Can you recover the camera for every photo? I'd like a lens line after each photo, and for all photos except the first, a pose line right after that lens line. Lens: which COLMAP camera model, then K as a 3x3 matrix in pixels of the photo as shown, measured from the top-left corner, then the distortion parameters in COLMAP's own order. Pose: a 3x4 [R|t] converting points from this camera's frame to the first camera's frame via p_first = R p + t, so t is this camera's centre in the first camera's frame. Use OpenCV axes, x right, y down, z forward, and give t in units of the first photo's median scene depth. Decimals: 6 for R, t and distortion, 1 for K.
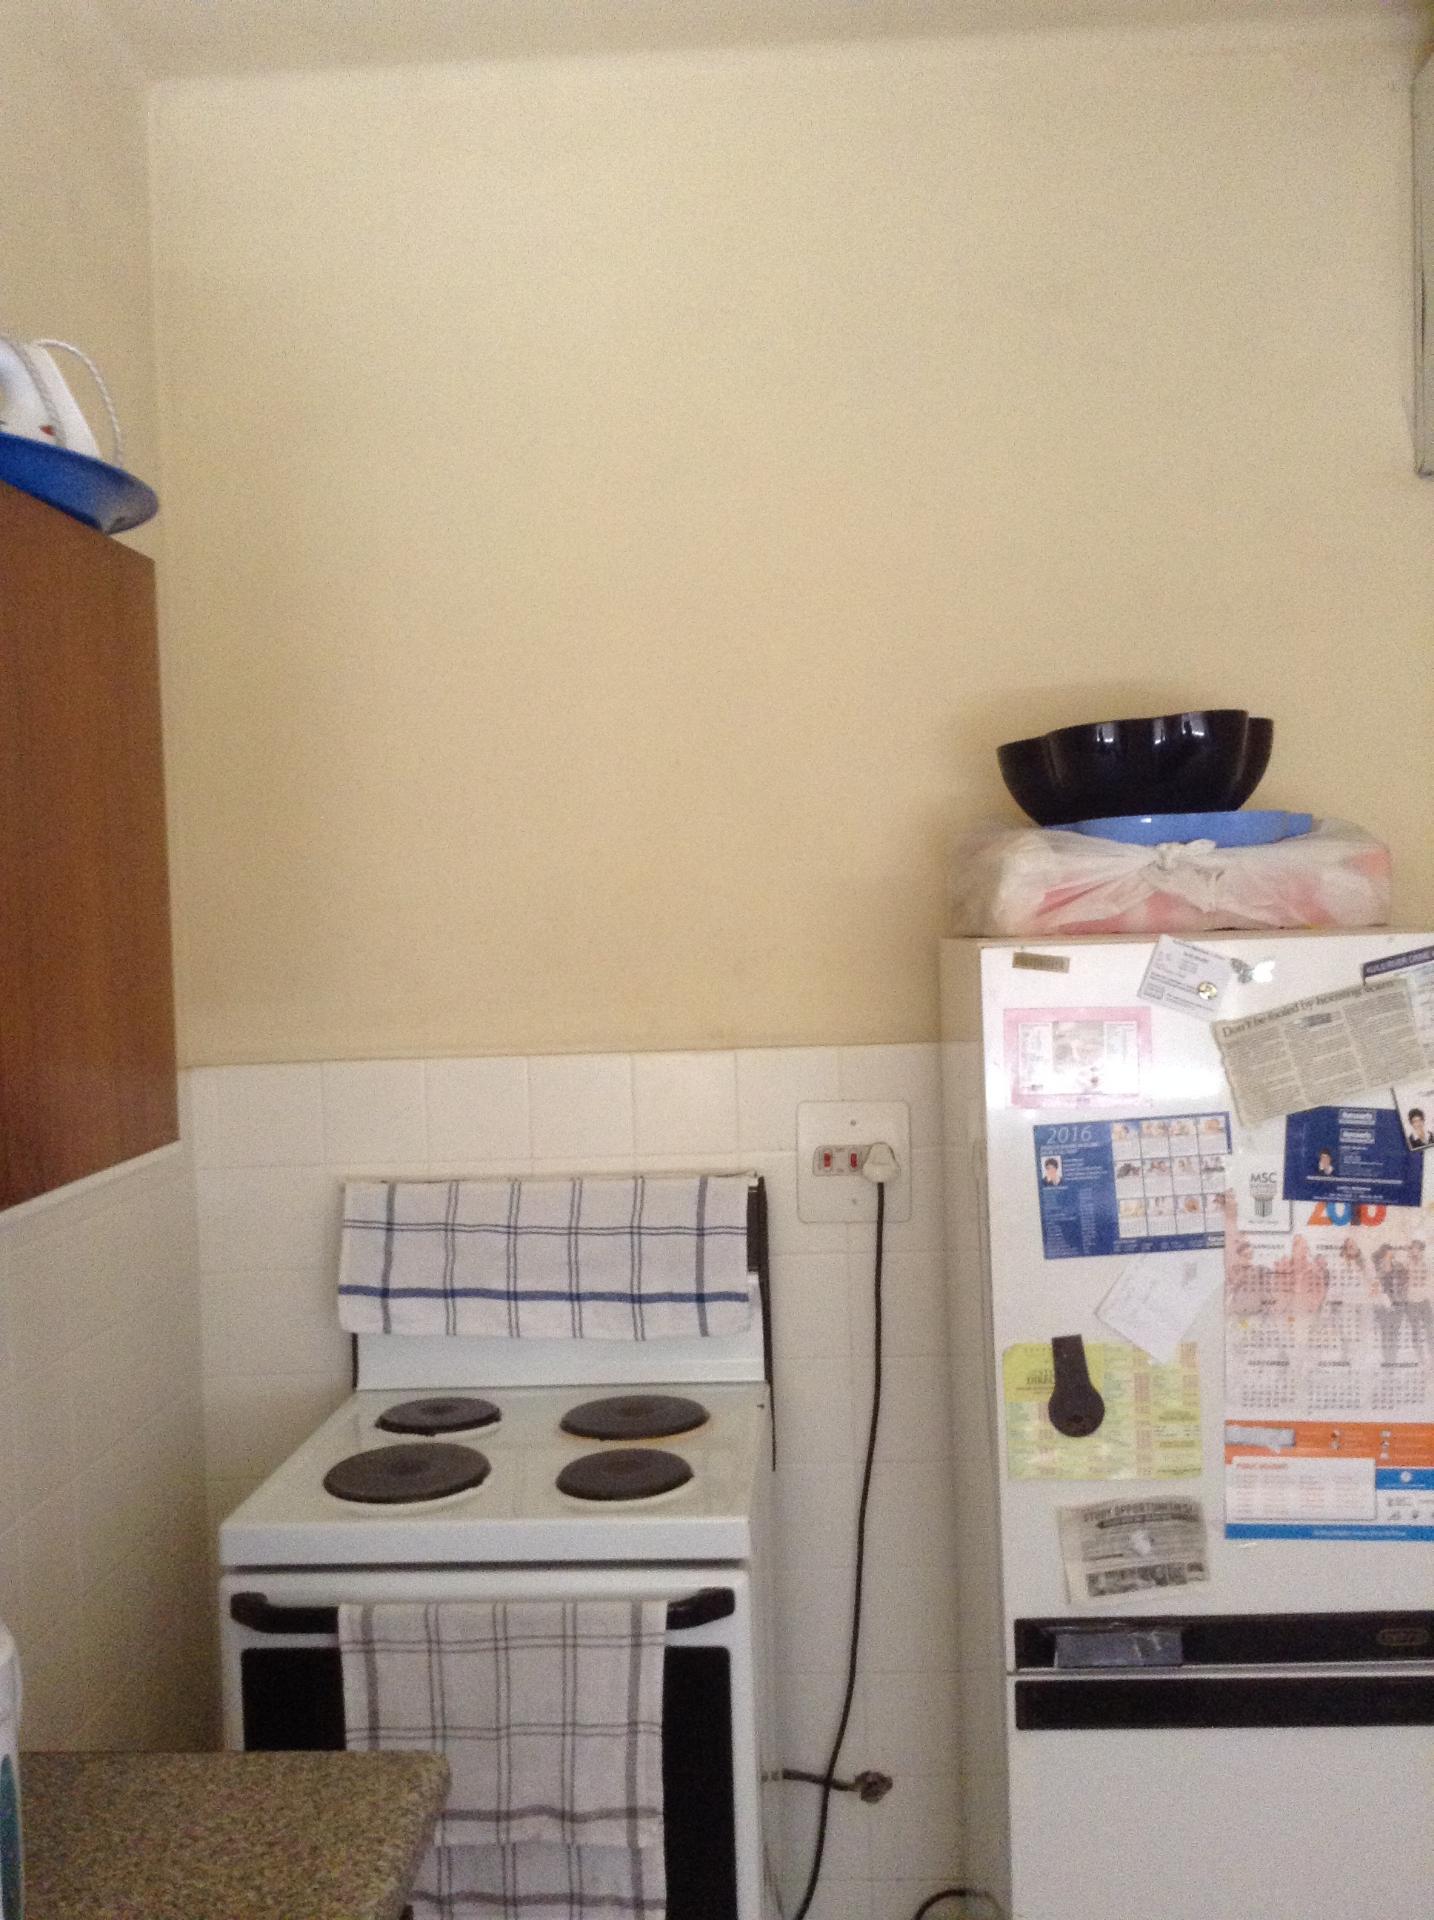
lens RADIAL K [[1790.5, 0, 710.9], [0, 1790.5, 923.9], [0, 0, 1]] dist [0.058708, 0.000000]
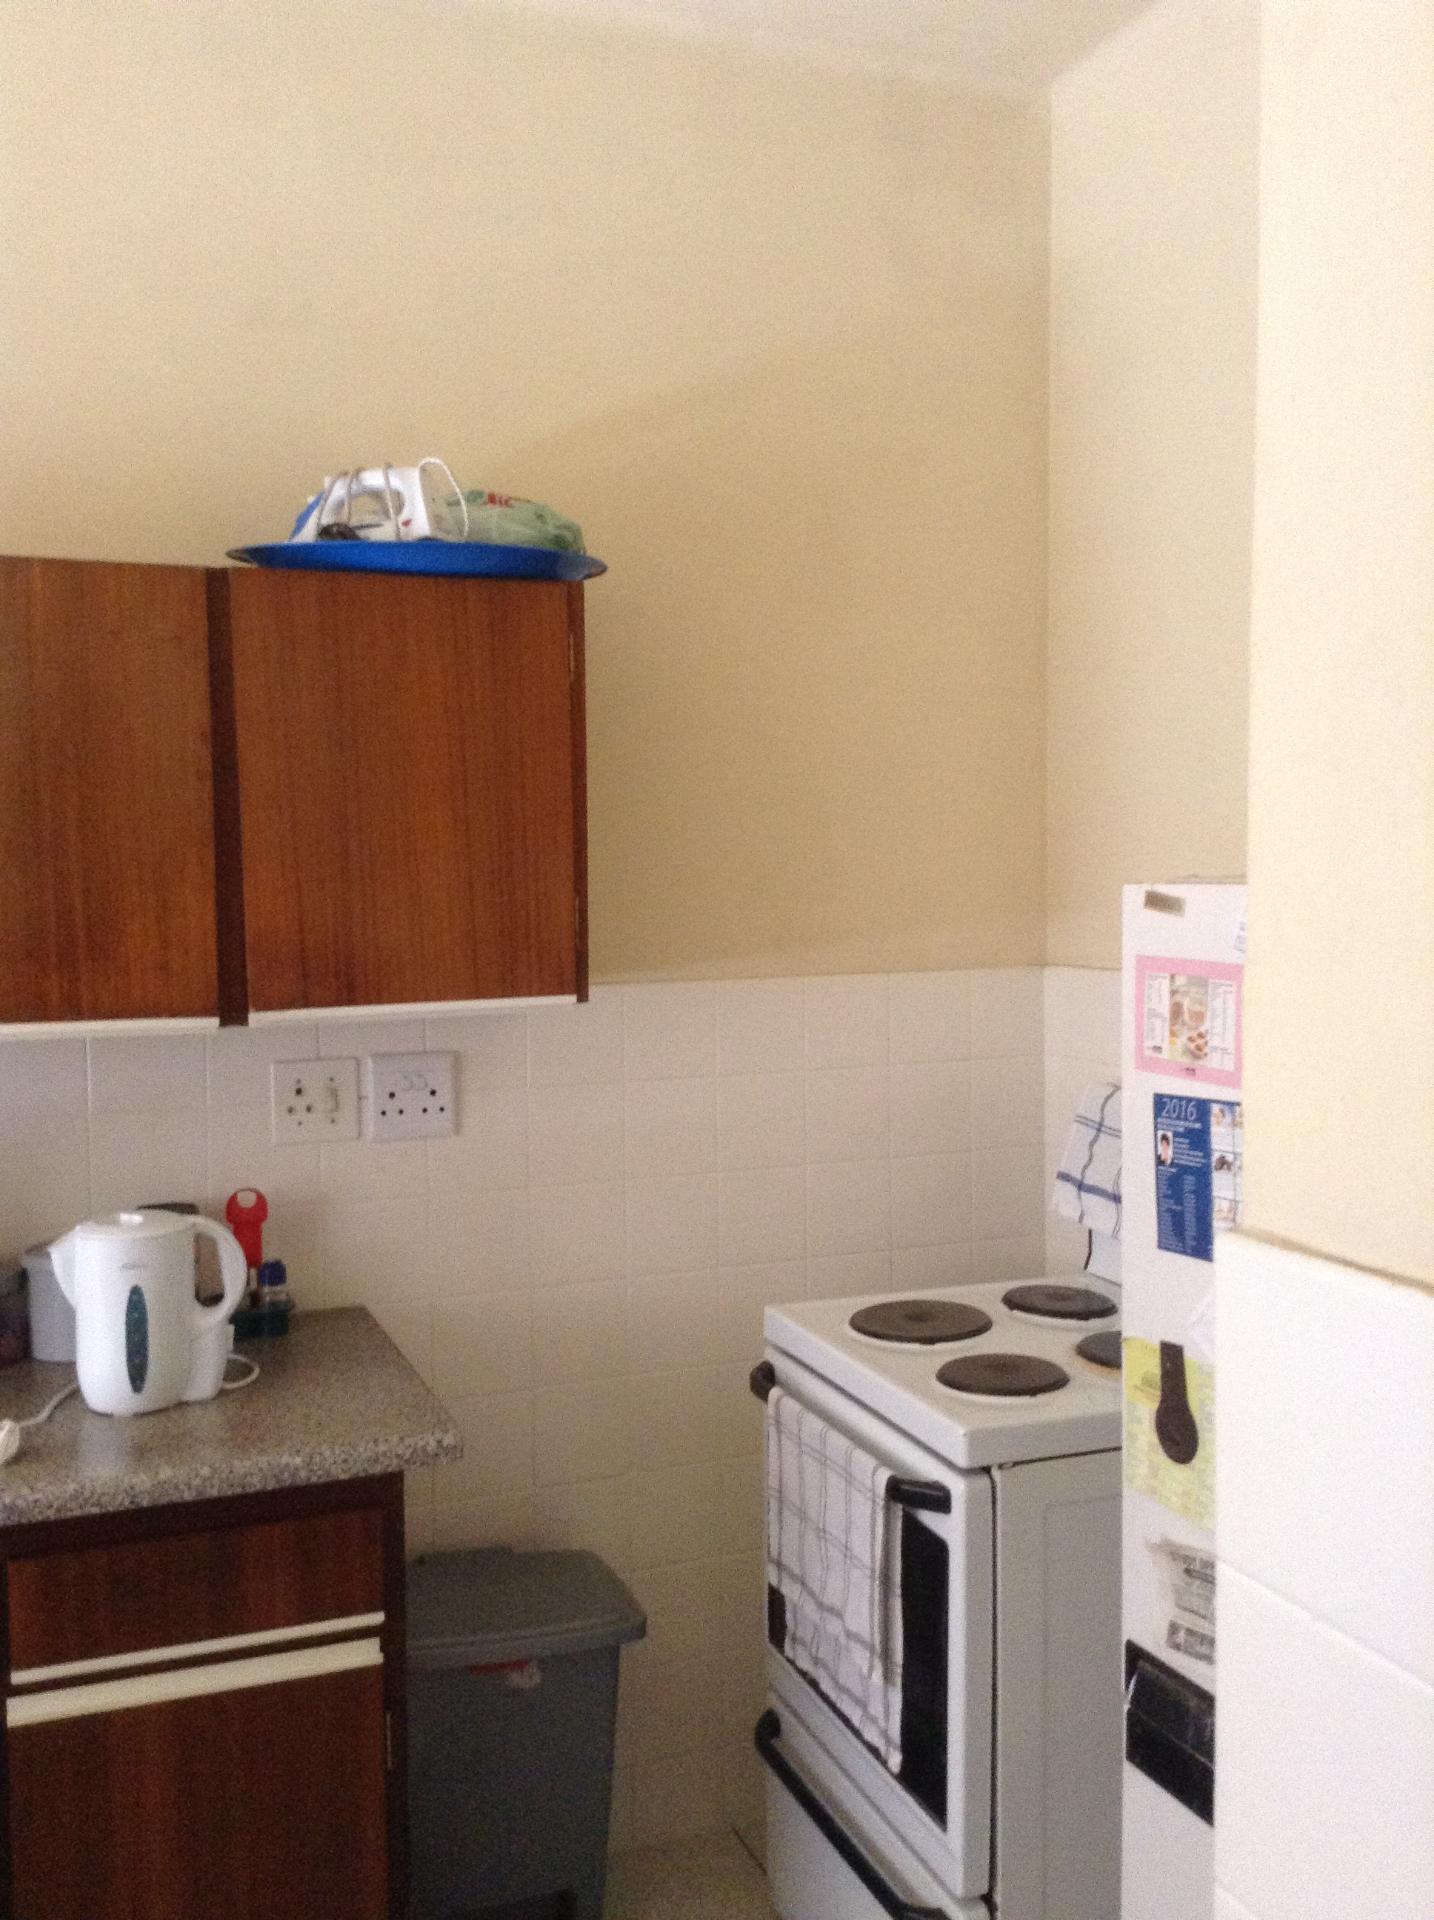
lens RADIAL K [[1790.5, 0, 719.6], [0, 1790.5, 946.7], [0, 0, 1]] dist [0.058708, 0.000000]
pose [[0.401103, 0.072114, -0.913190, 0.877368], [-0.010020, 0.997182, 0.074346, -0.019086], [0.915978, -0.020670, 0.400696, 0.466555]]
